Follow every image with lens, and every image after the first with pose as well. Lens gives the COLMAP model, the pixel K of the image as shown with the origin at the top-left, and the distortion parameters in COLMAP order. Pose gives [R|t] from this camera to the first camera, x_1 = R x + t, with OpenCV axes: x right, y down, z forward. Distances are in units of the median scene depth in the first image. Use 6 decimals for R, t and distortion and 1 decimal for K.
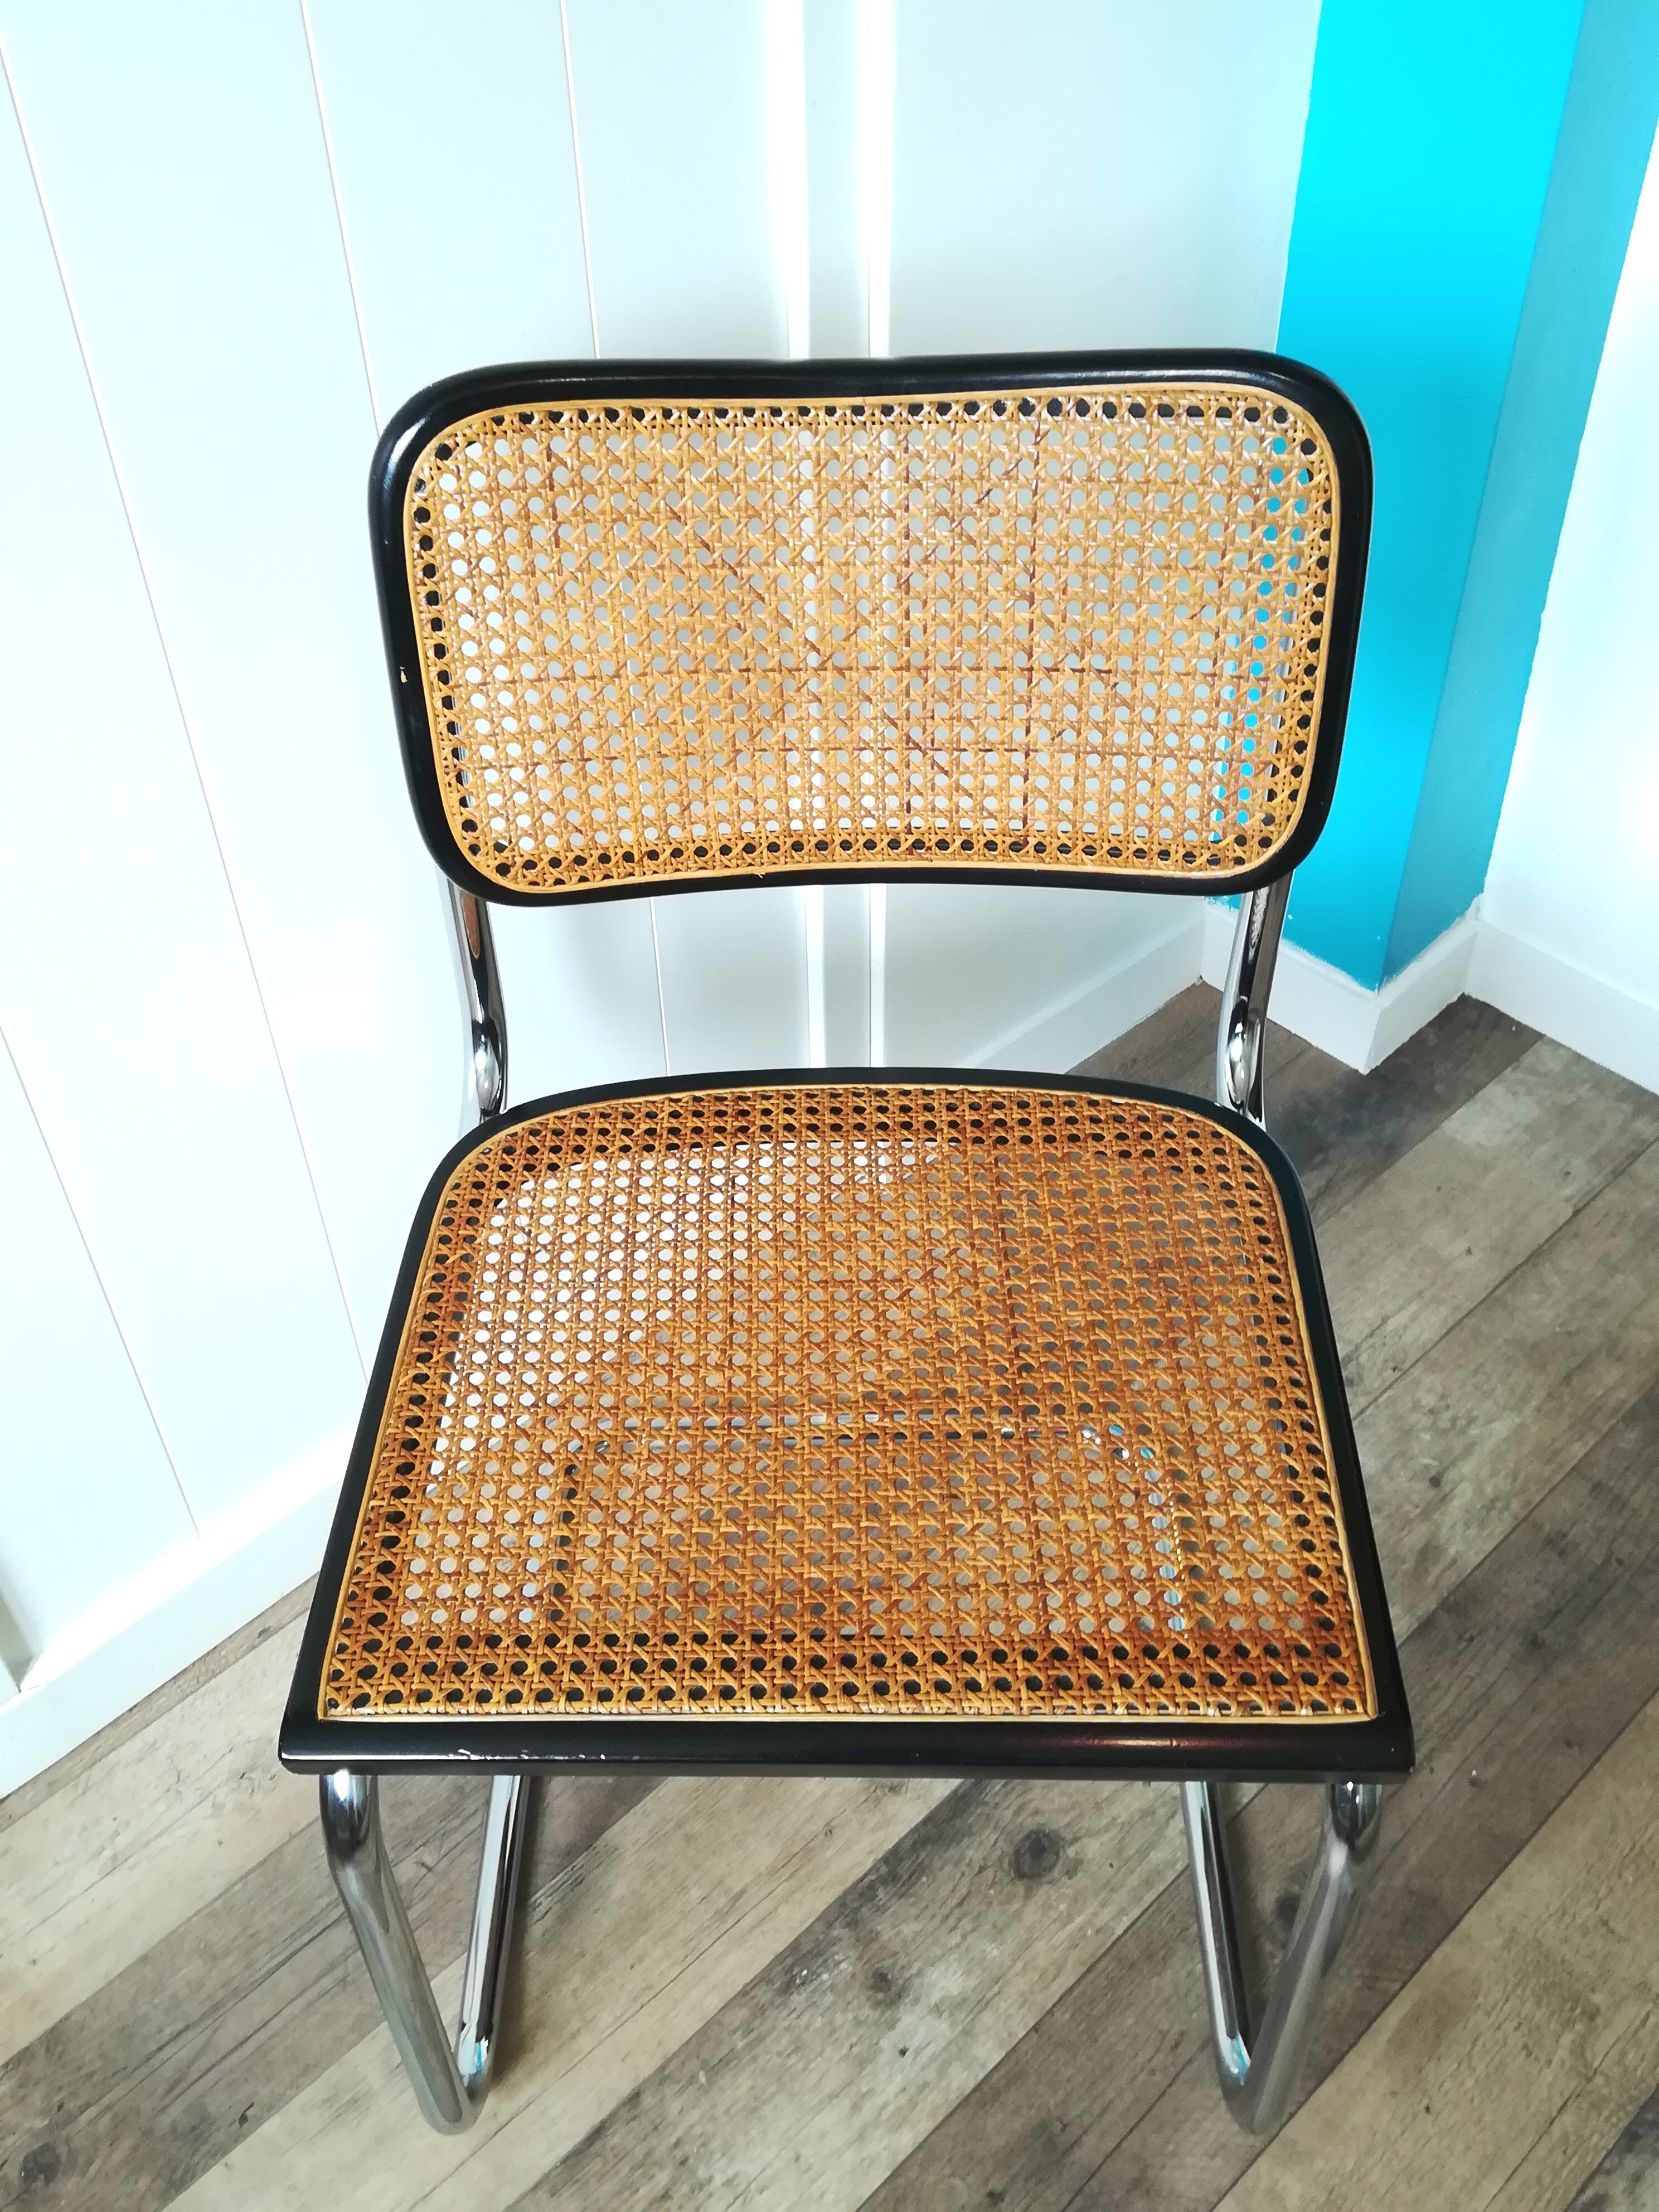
lens RADIAL K [[1955.0, 0, 827.9], [0, 1955.0, 1101.2], [0, 0, 1]] dist [0.046913, -0.059857]
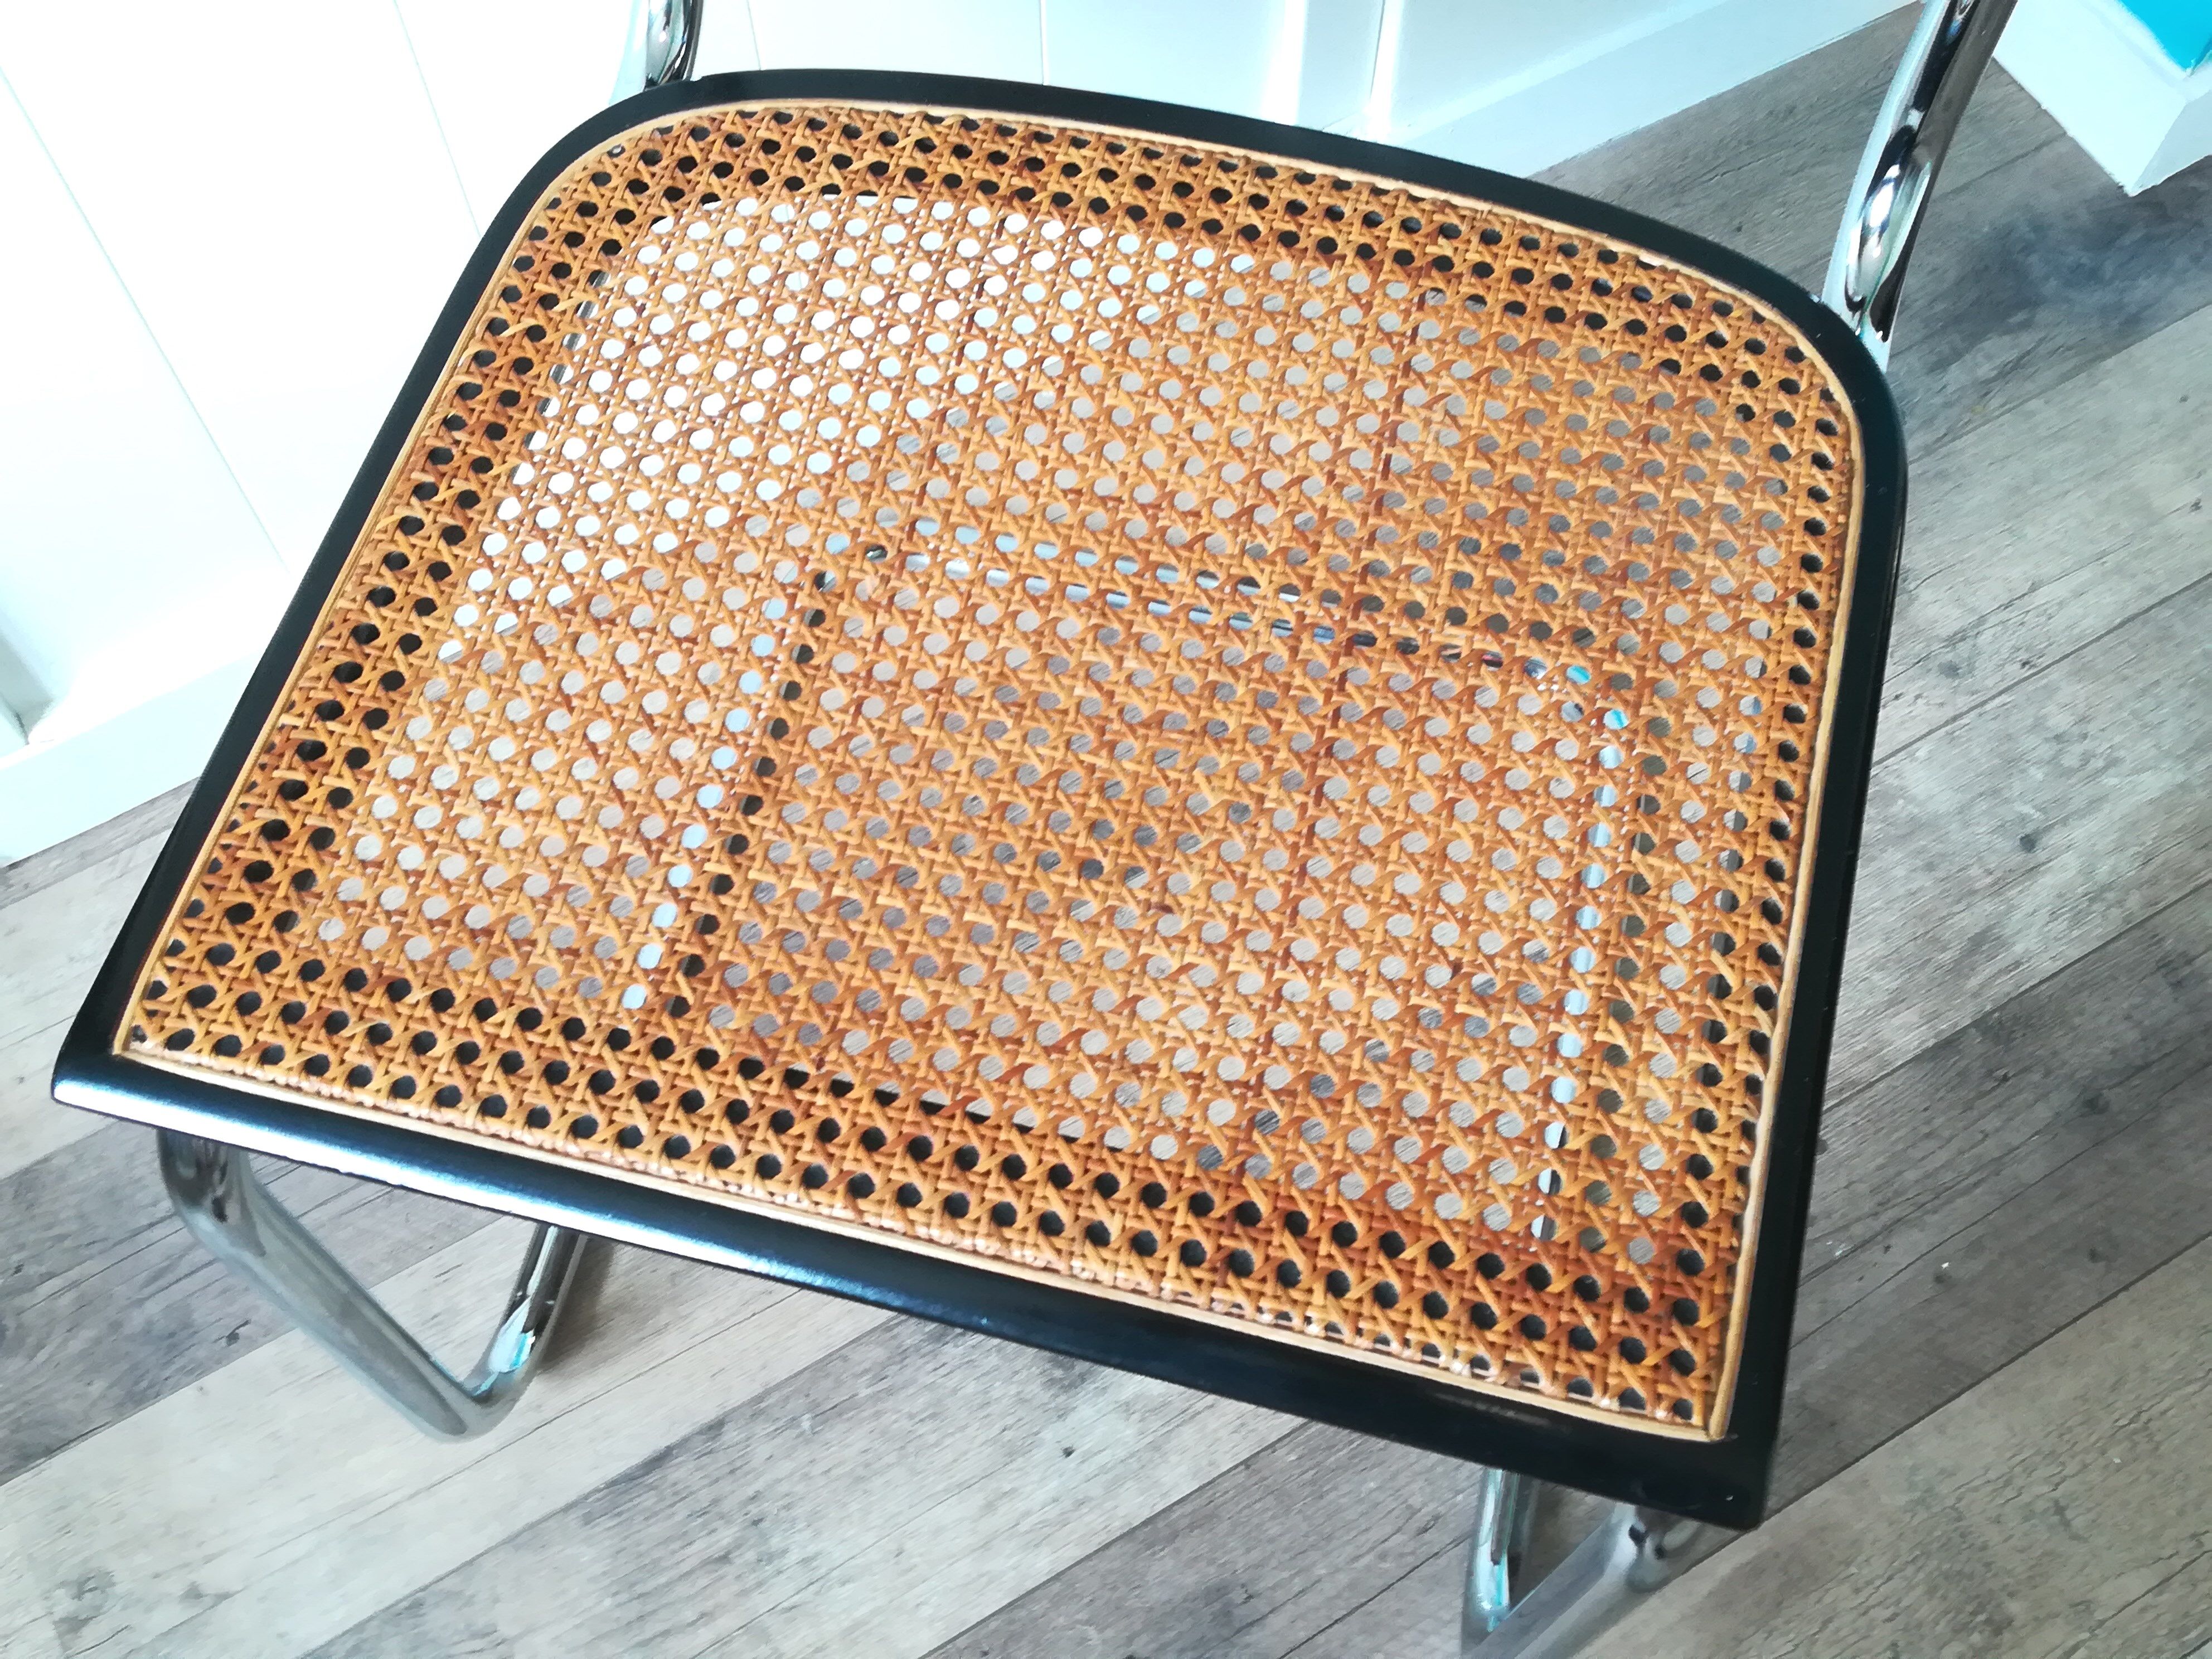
lens RADIAL K [[2334.4, 0, 1120.8], [0, 2334.4, 796.6], [0, 0, 1]] dist [0.022089, 0.000000]
pose [[0.974762, 0.208541, -0.079690, 0.080914], [-0.170241, 0.925266, 0.338969, -0.062479], [0.144424, -0.316848, 0.937416, 0.251539]]
